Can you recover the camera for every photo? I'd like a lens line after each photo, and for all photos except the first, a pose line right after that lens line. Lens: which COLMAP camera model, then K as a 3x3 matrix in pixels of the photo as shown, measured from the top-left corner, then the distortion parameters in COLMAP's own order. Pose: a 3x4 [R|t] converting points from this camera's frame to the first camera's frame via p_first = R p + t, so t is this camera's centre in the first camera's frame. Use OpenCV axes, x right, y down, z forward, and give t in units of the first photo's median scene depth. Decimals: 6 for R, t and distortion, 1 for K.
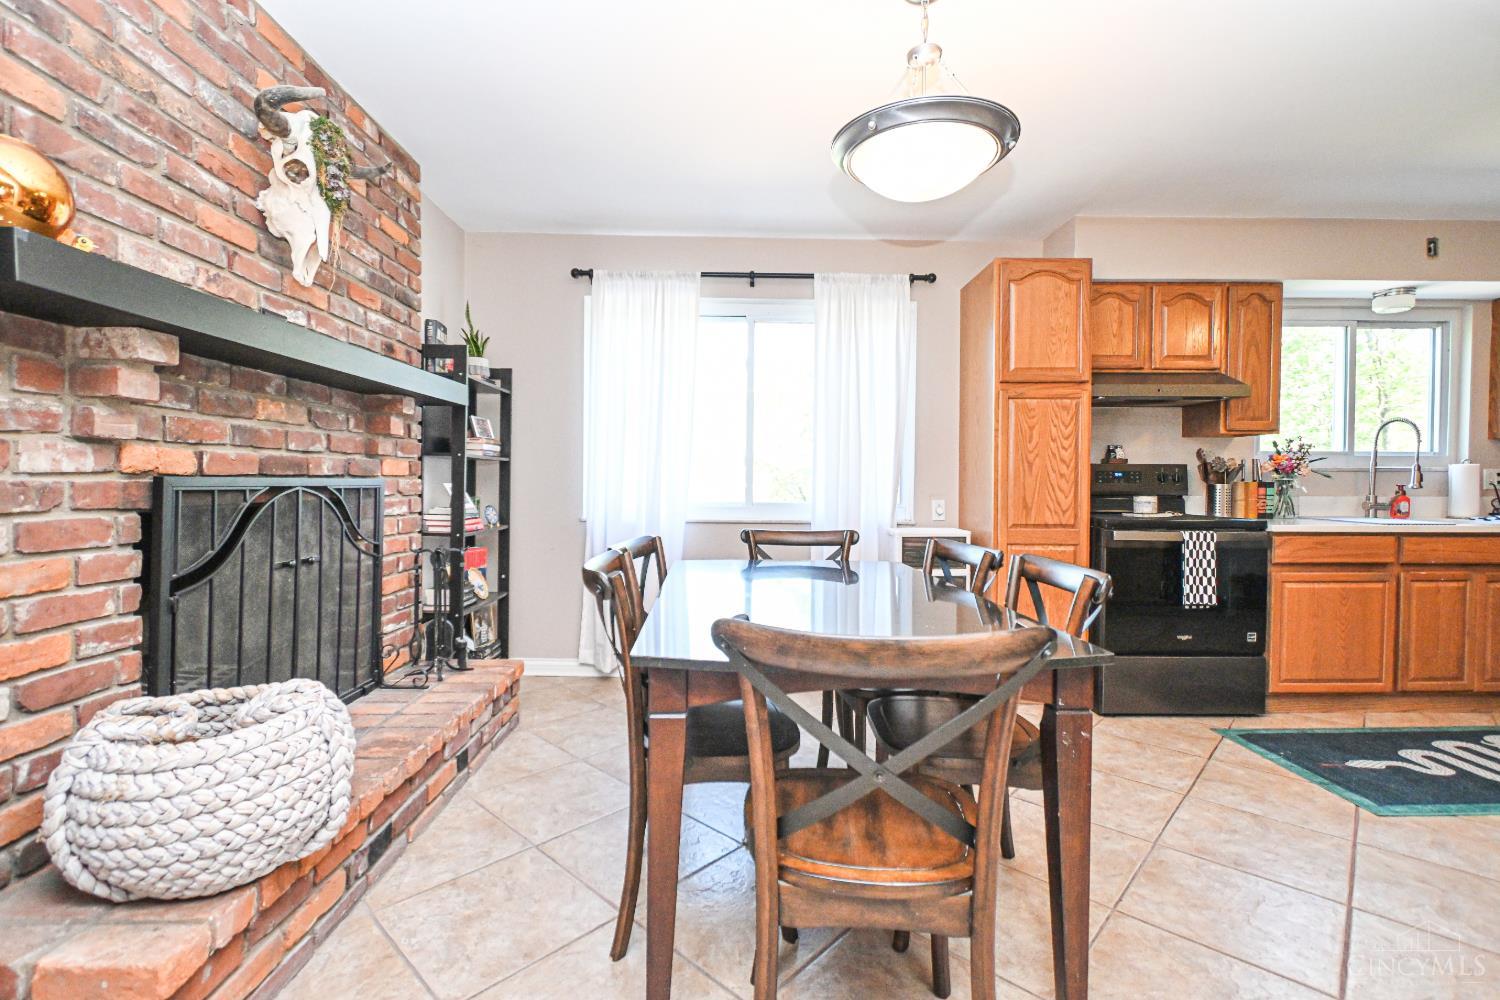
lens RADIAL K [[662.9, 0, 755.8], [0, 662.9, 494.5], [0, 0, 1]] dist [0.003376, -0.002460]
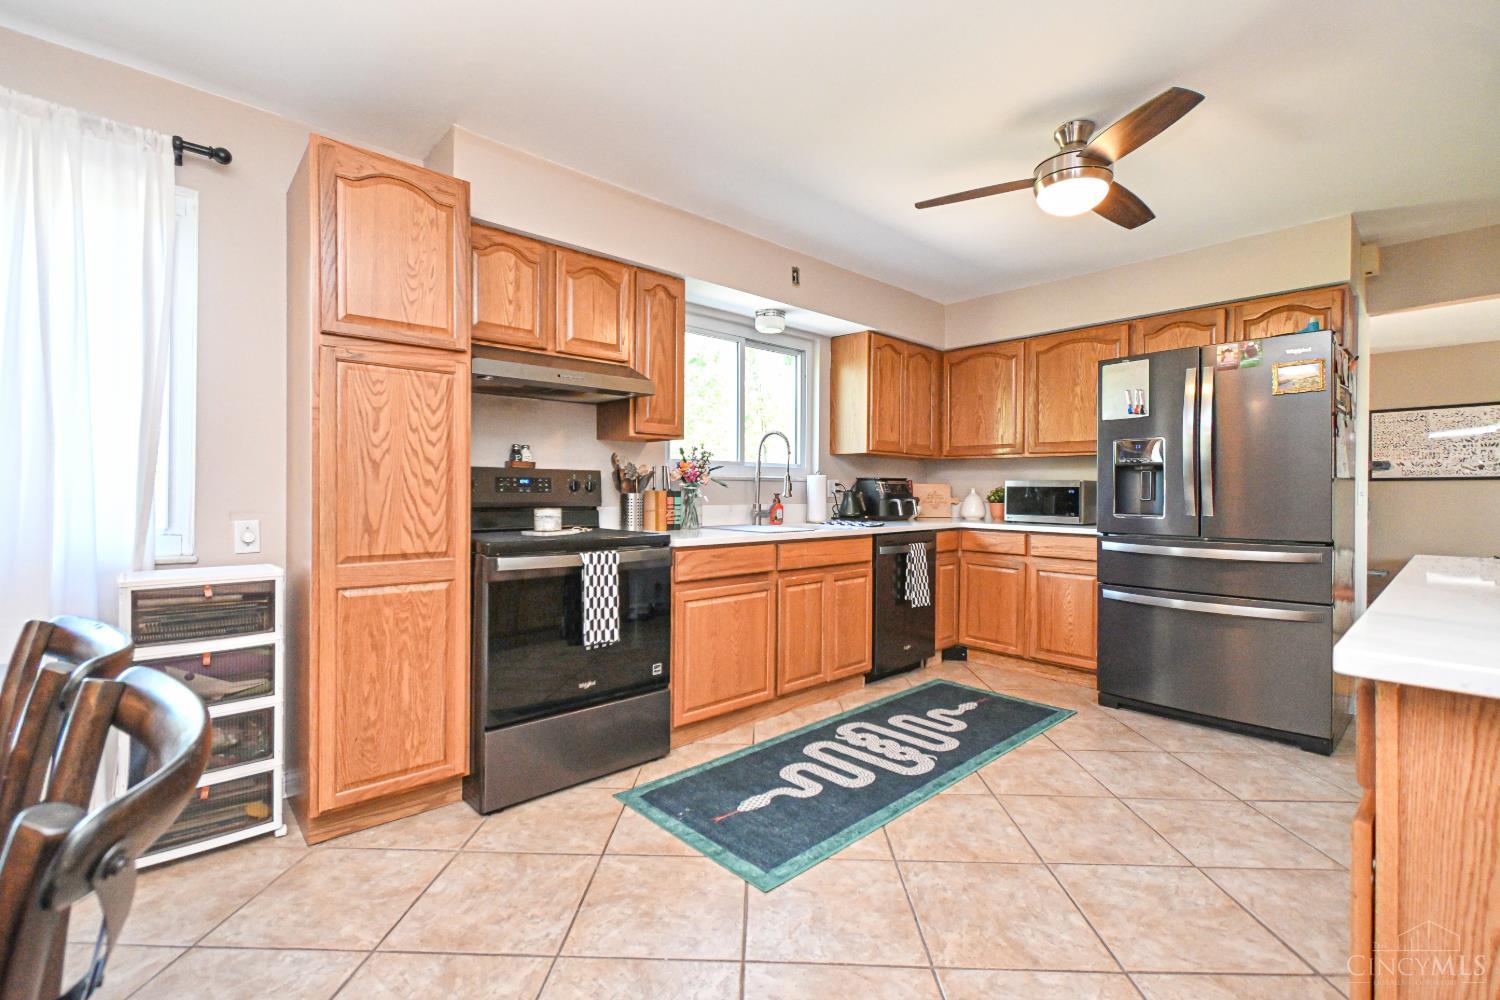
lens RADIAL K [[662.9, 0, 746.3], [0, 662.9, 499.0], [0, 0, 1]] dist [0.003376, -0.002460]
pose [[0.746231, -0.008123, 0.665638, 0.248335], [0.011252, 0.999937, -0.000412, -0.006805], [-0.665593, 0.007797, 0.746275, 0.261543]]
